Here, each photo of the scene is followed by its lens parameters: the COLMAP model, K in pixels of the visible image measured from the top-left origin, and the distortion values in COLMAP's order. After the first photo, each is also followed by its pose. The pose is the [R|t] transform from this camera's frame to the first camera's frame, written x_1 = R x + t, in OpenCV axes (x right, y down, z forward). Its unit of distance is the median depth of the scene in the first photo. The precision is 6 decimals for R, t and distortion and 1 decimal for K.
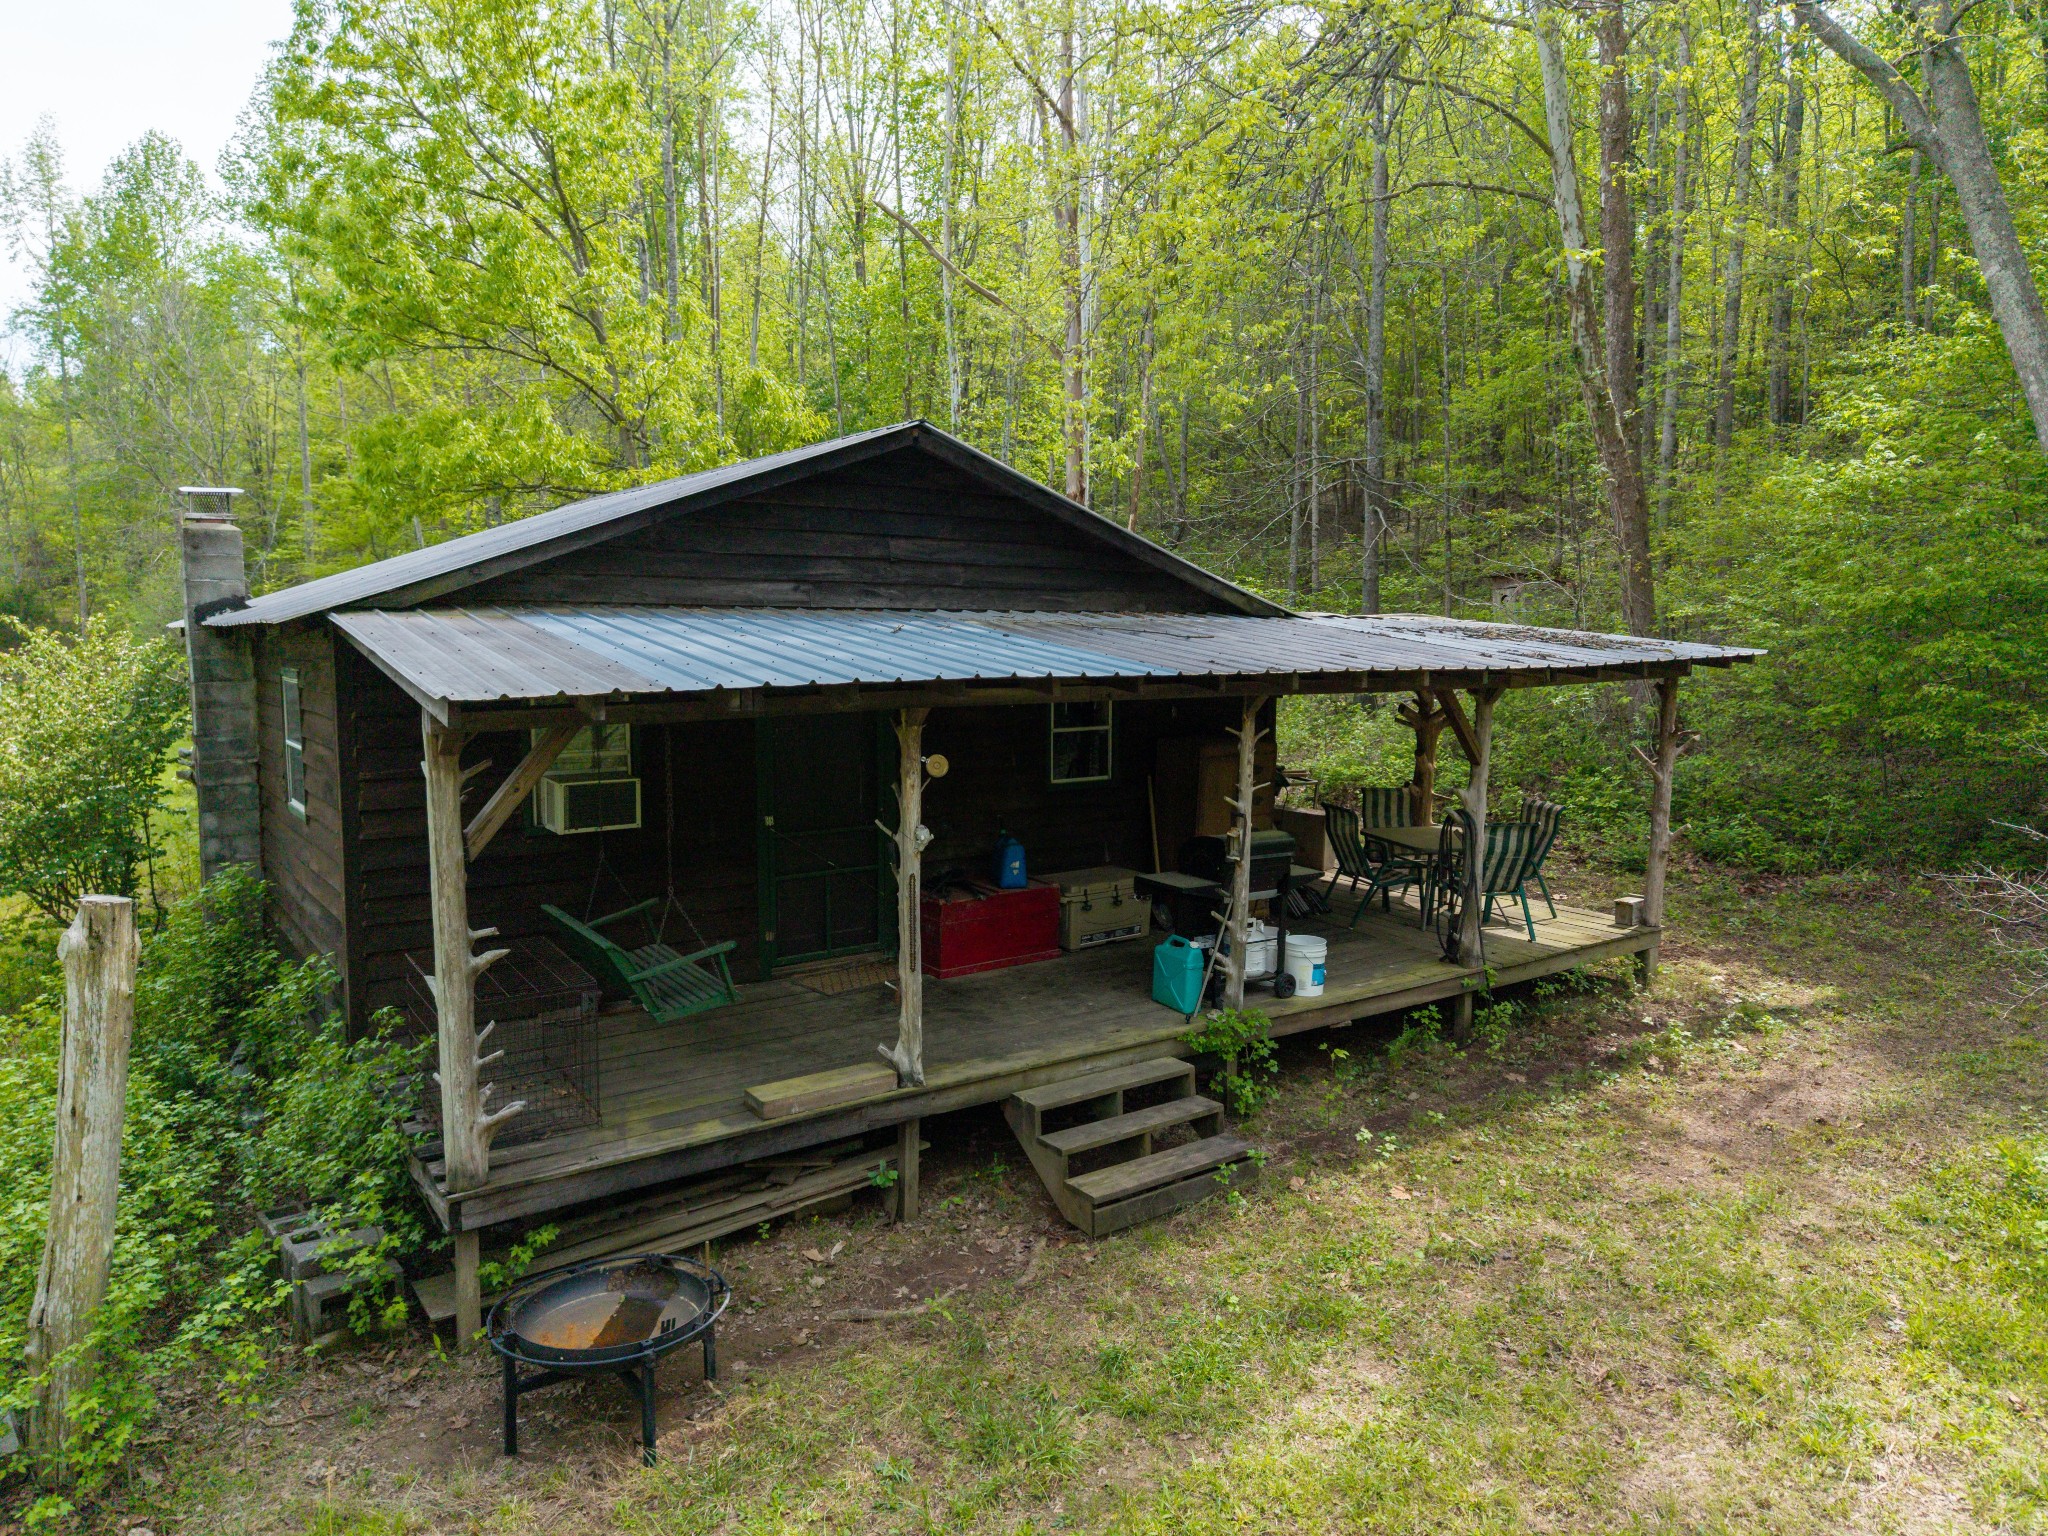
lens RADIAL K [[1470.2, 0, 1024.6], [0, 1470.2, 766.3], [0, 0, 1]] dist [-0.004281, 0.002524]
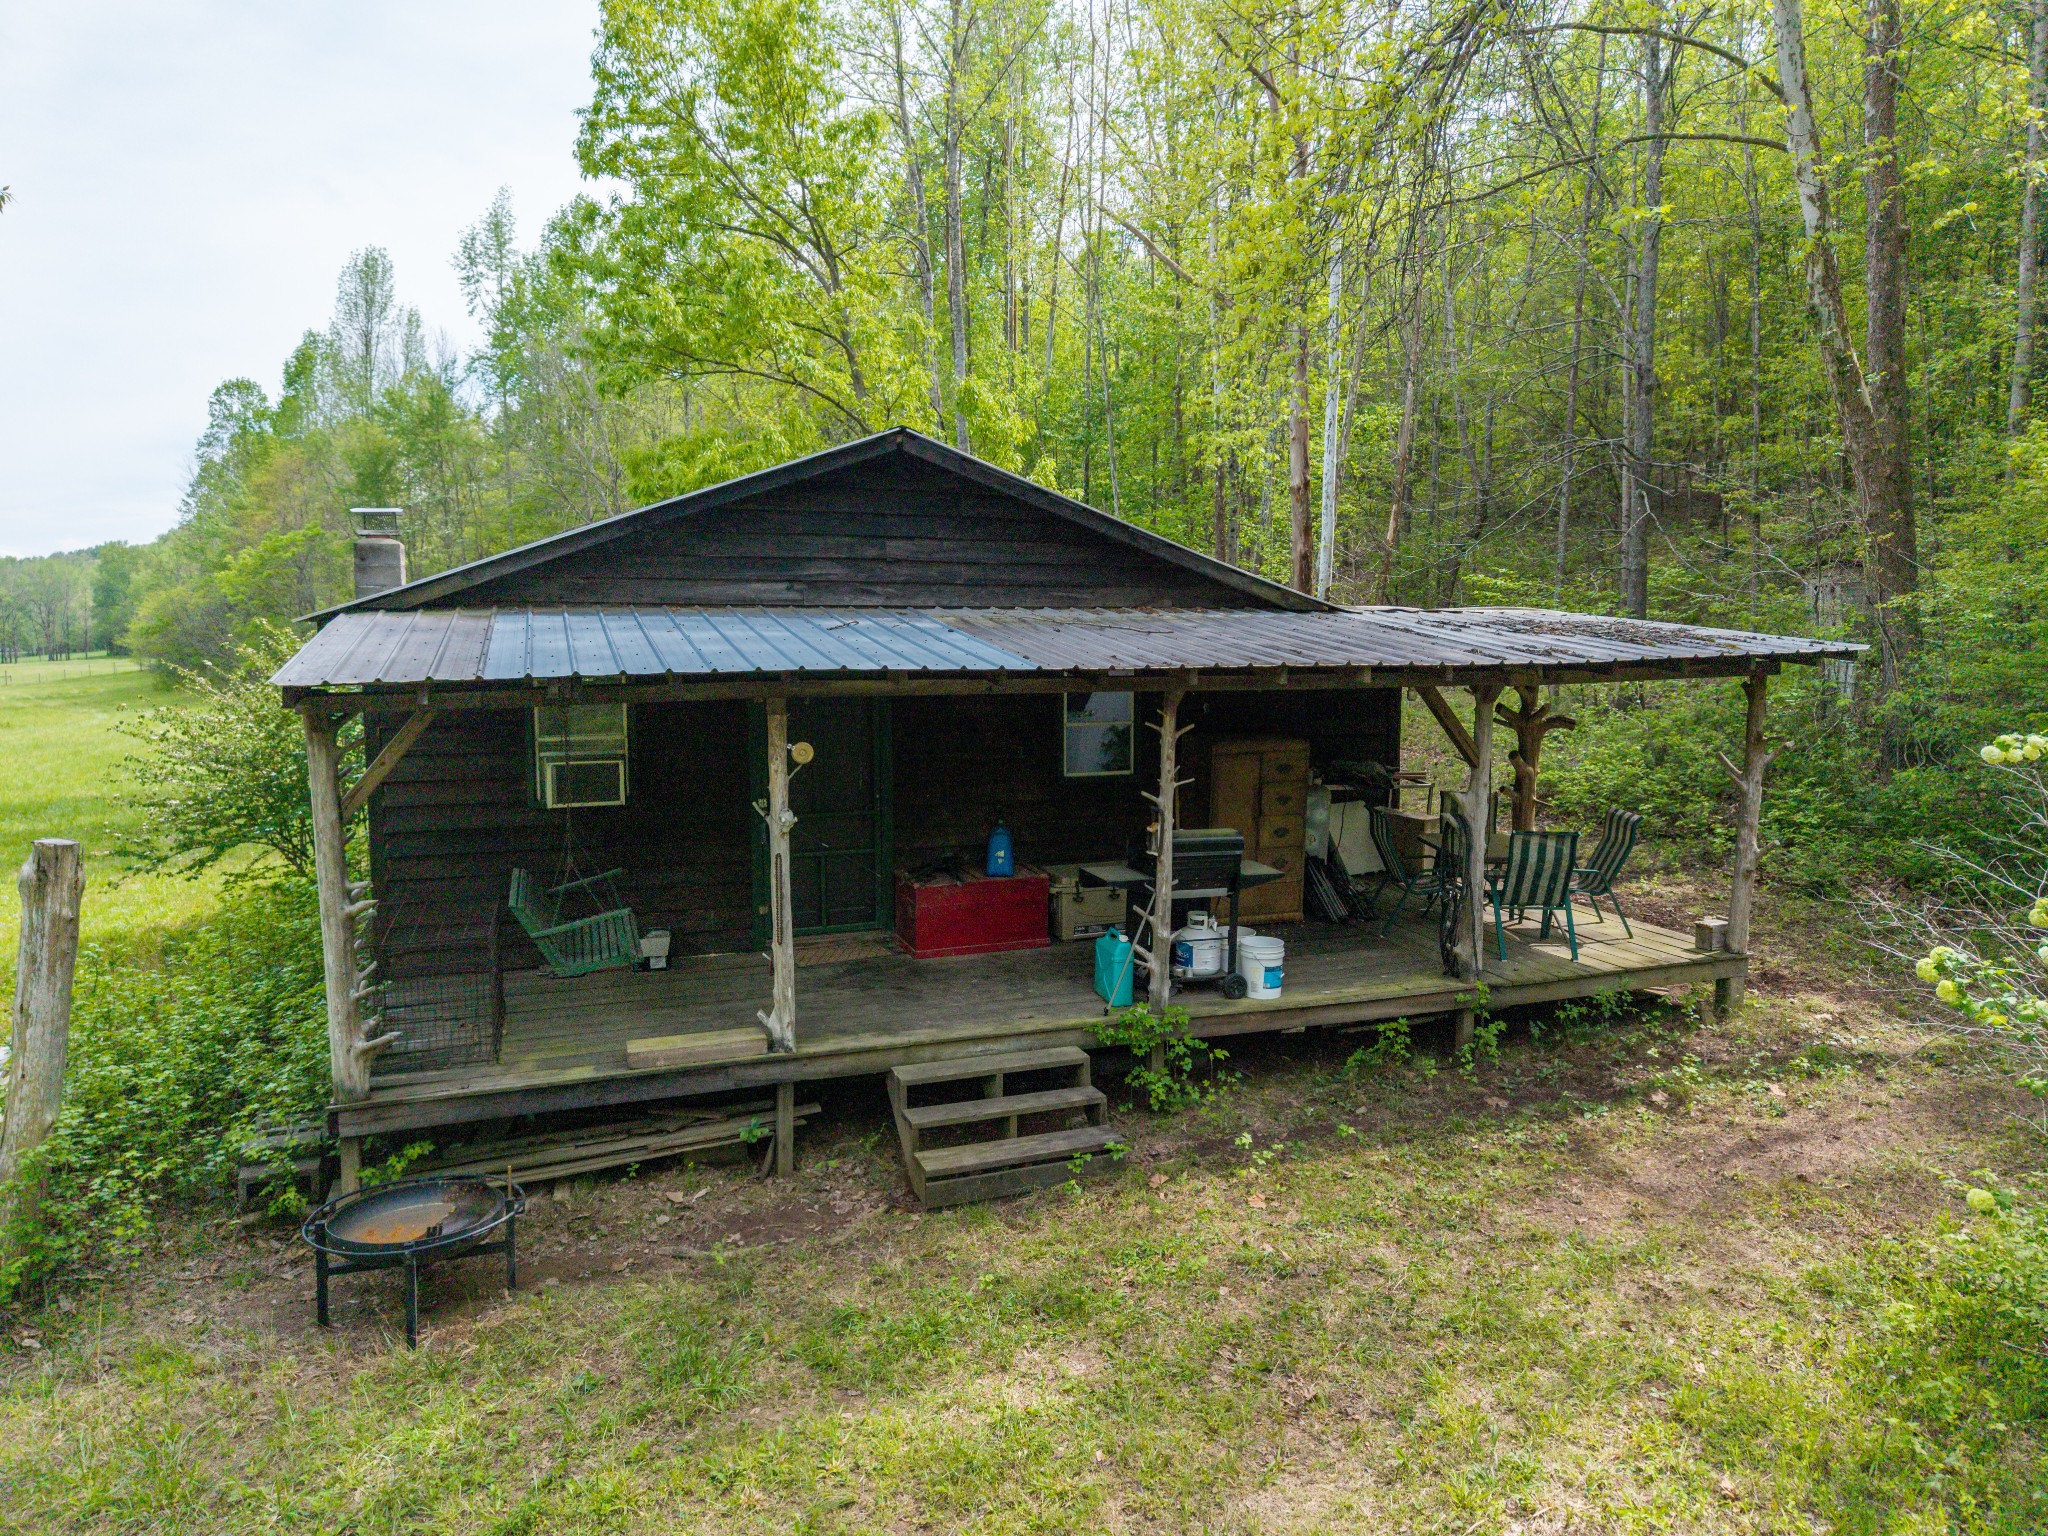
lens RADIAL K [[1470.2, 0, 1024.2], [0, 1470.2, 771.5], [0, 0, 1]] dist [-0.004281, 0.002524]
pose [[0.958320, 0.023522, -0.284728, 0.337574], [-0.022311, 0.999723, 0.007499, 0.001519], [0.284826, -0.000834, 0.958579, 0.020179]]
